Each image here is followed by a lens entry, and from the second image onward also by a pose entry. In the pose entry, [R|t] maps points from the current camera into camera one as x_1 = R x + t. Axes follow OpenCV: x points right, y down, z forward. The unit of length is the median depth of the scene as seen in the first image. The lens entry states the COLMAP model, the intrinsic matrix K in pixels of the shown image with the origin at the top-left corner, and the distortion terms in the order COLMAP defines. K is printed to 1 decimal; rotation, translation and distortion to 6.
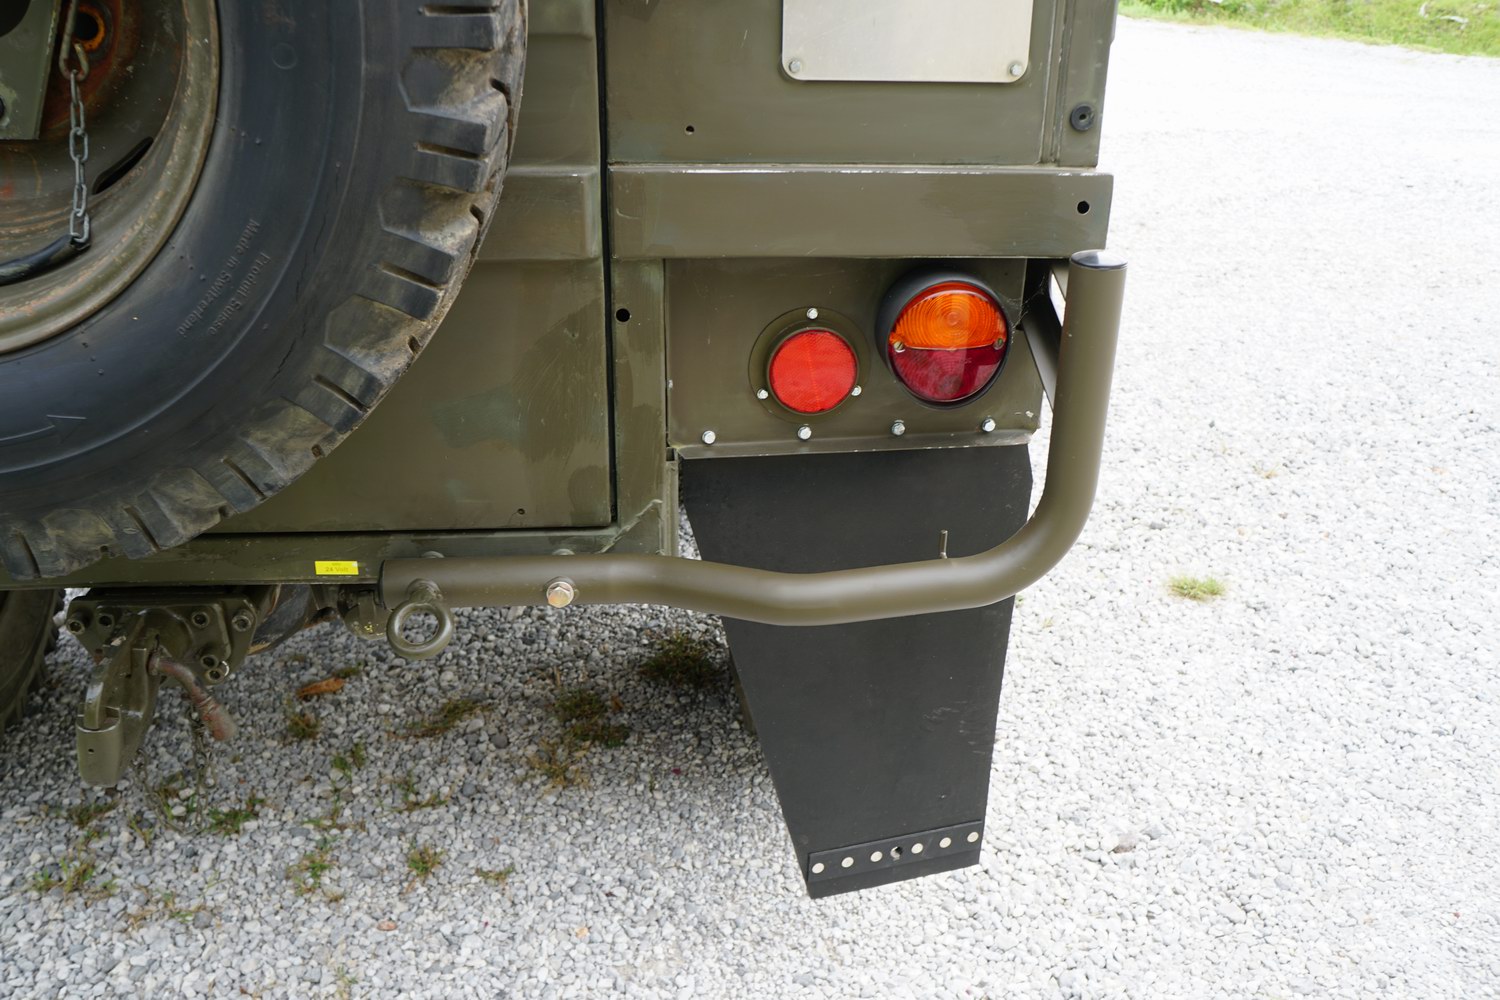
lens RADIAL K [[1289.1, 0, 737.8], [0, 1289.1, 484.3], [0, 0, 1]] dist [-0.152049, 0.137853]
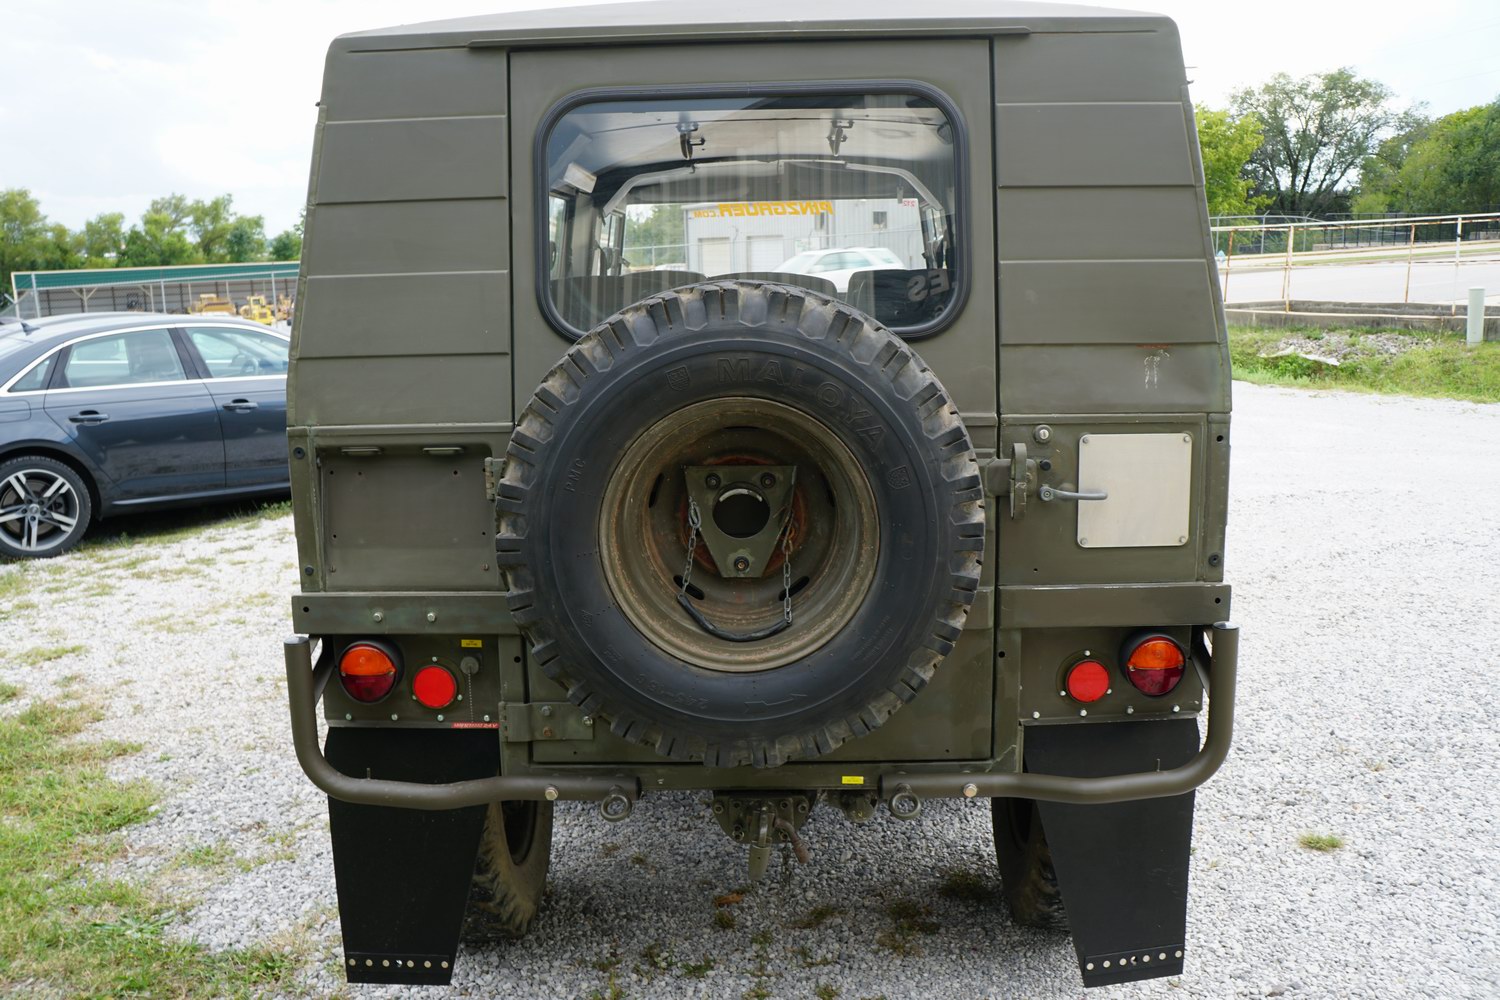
lens RADIAL K [[1289.1, 0, 729.4], [0, 1289.1, 492.0], [0, 0, 1]] dist [-0.152049, 0.137853]
pose [[0.993464, -0.015553, -0.113079, -0.178132], [-0.014064, 0.966445, -0.256487, 0.095386], [0.113274, 0.256401, 0.959910, -0.698232]]
